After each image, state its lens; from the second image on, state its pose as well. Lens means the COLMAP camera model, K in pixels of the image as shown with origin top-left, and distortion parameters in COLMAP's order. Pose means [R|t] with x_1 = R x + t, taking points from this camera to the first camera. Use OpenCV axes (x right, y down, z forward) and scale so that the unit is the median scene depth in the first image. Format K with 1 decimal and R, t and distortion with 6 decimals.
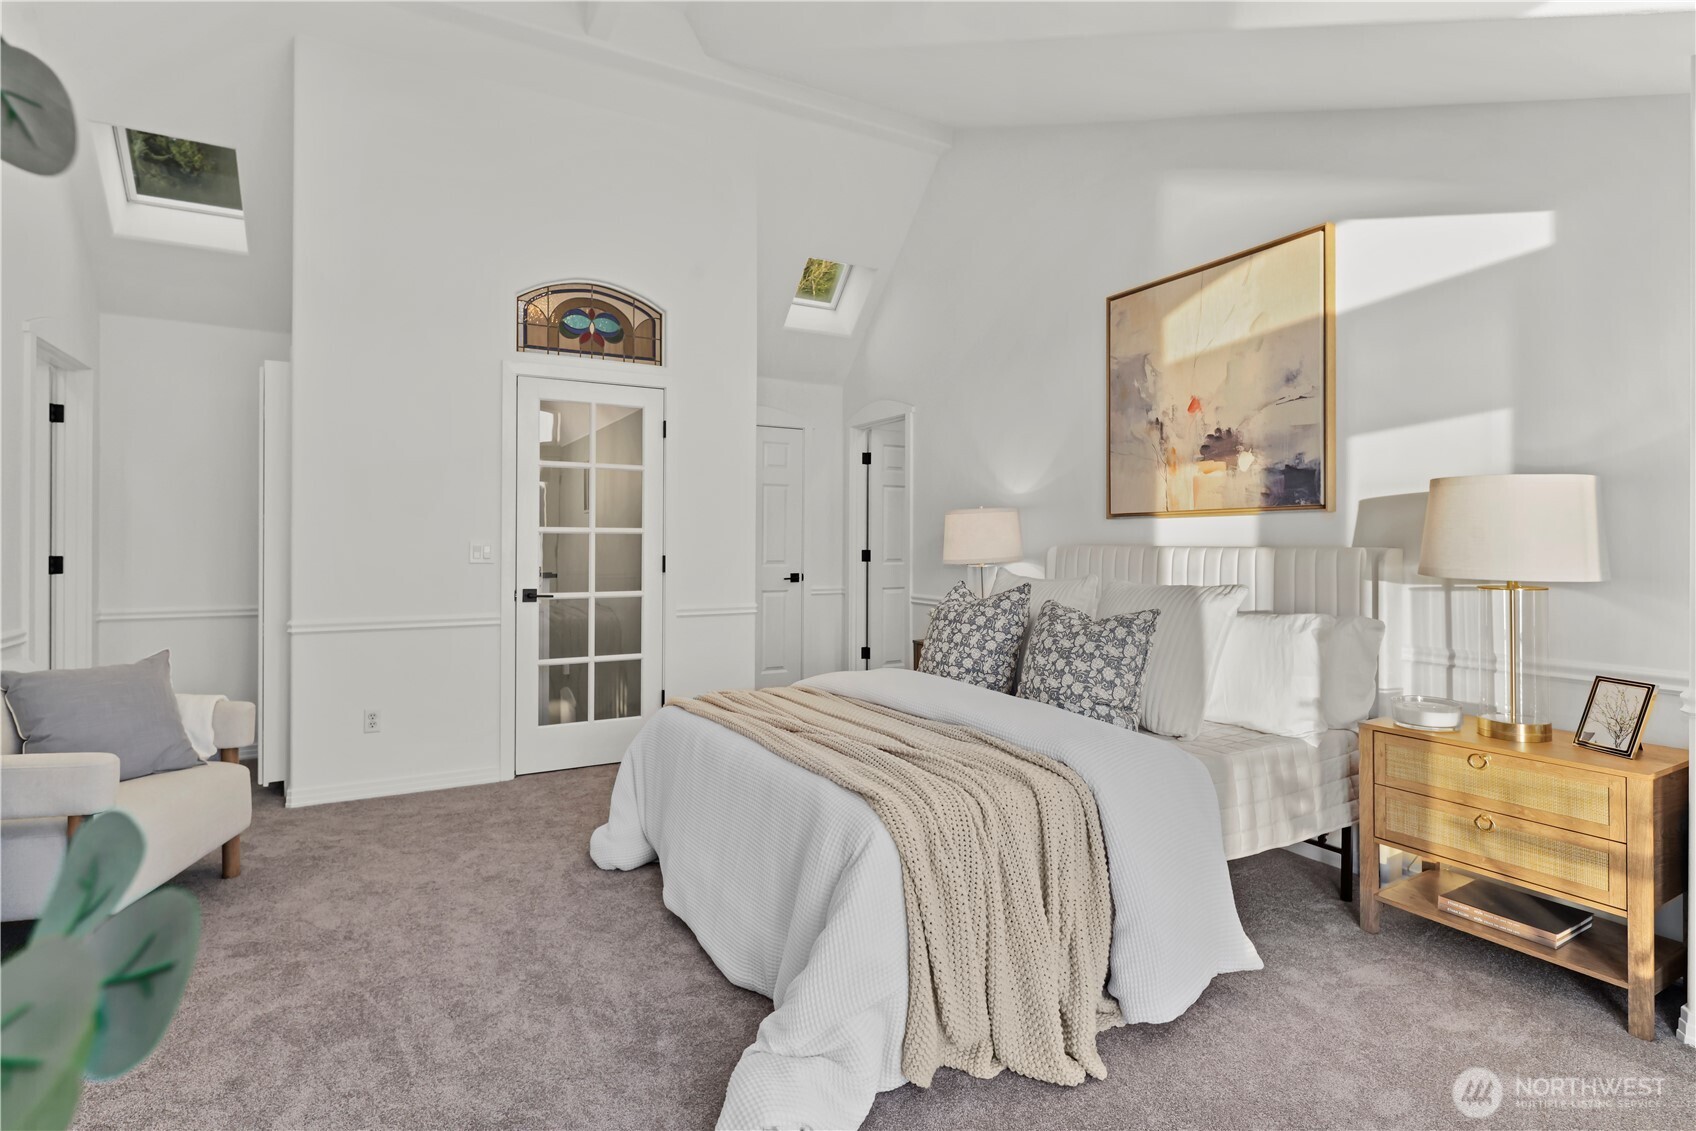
lens RADIAL K [[848.7, 0, 847.1], [0, 848.7, 549.6], [0, 0, 1]] dist [-0.000295, 0.000115]
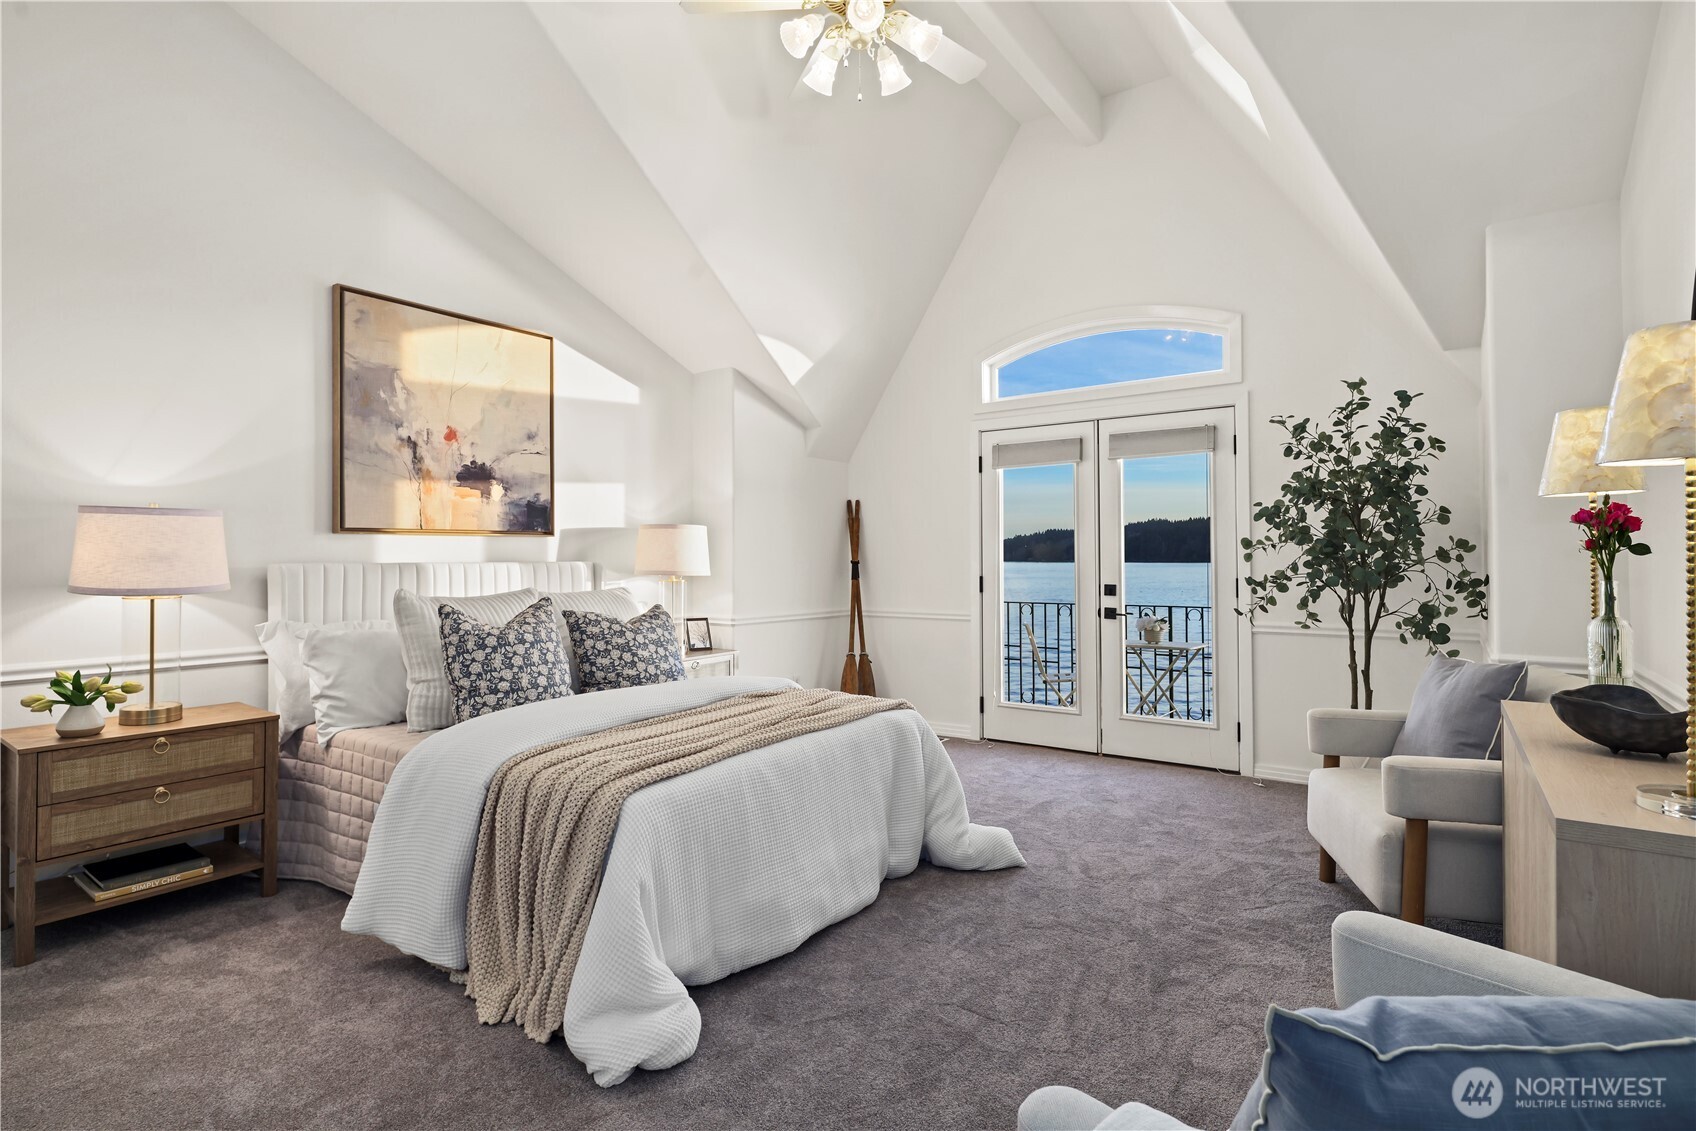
lens RADIAL K [[848.7, 0, 848.2], [0, 848.7, 560.8], [0, 0, 1]] dist [-0.000295, 0.000115]
pose [[-0.417911, 0.002061, 0.908486, -0.846854], [0.006776, 0.999977, 0.000848, -0.002456], [-0.908463, 0.006511, -0.417915, 1.024808]]
